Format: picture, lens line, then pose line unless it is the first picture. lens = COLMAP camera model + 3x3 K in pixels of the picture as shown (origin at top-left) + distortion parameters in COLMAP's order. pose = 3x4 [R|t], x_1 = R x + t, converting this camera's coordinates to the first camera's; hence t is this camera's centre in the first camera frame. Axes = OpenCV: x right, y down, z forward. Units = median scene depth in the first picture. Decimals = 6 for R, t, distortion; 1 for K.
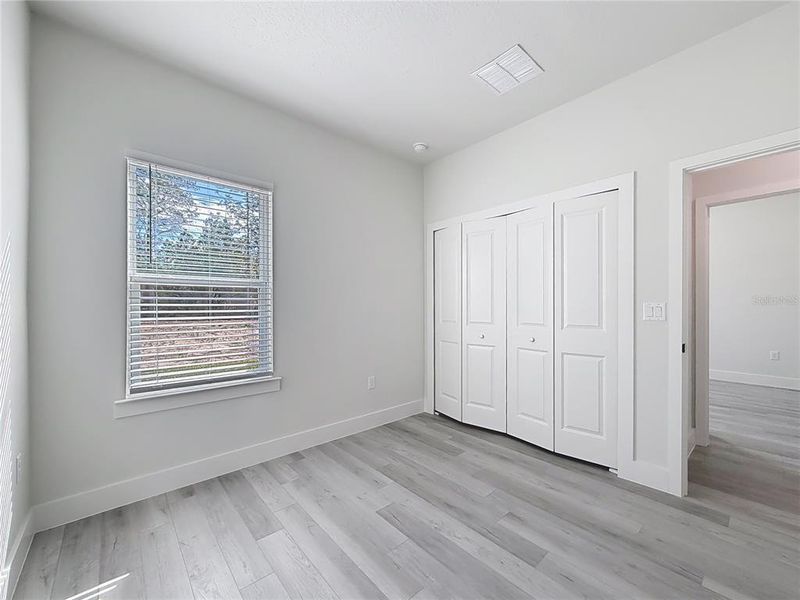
lens RADIAL K [[327.4, 0, 398.4], [0, 327.4, 305.6], [0, 0, 1]] dist [-0.000458, -0.000163]
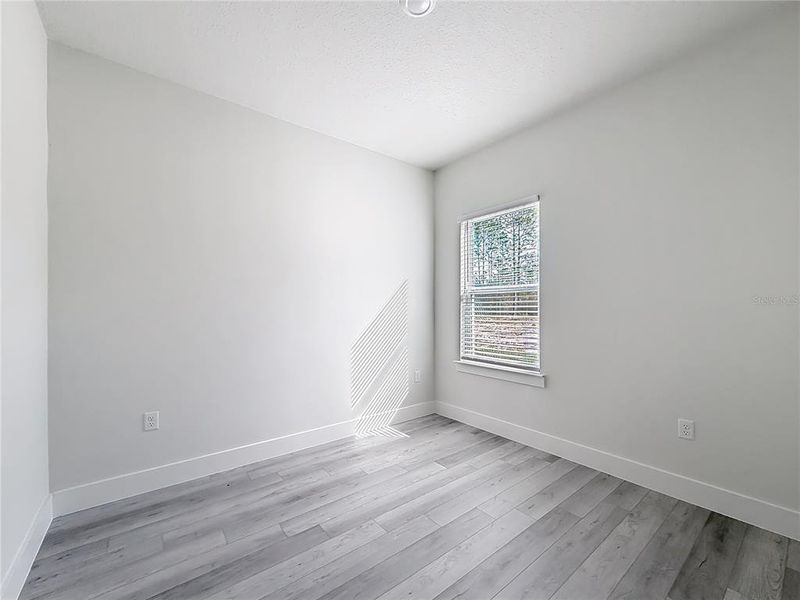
lens RADIAL K [[327.4, 0, 398.4], [0, 327.4, 305.6], [0, 0, 1]] dist [-0.000458, -0.000163]
pose [[-0.057177, 0.000269, -0.998364, 0.796181], [0.010501, 0.999945, -0.000332, -0.011868], [0.998309, -0.010503, -0.057176, 0.663363]]
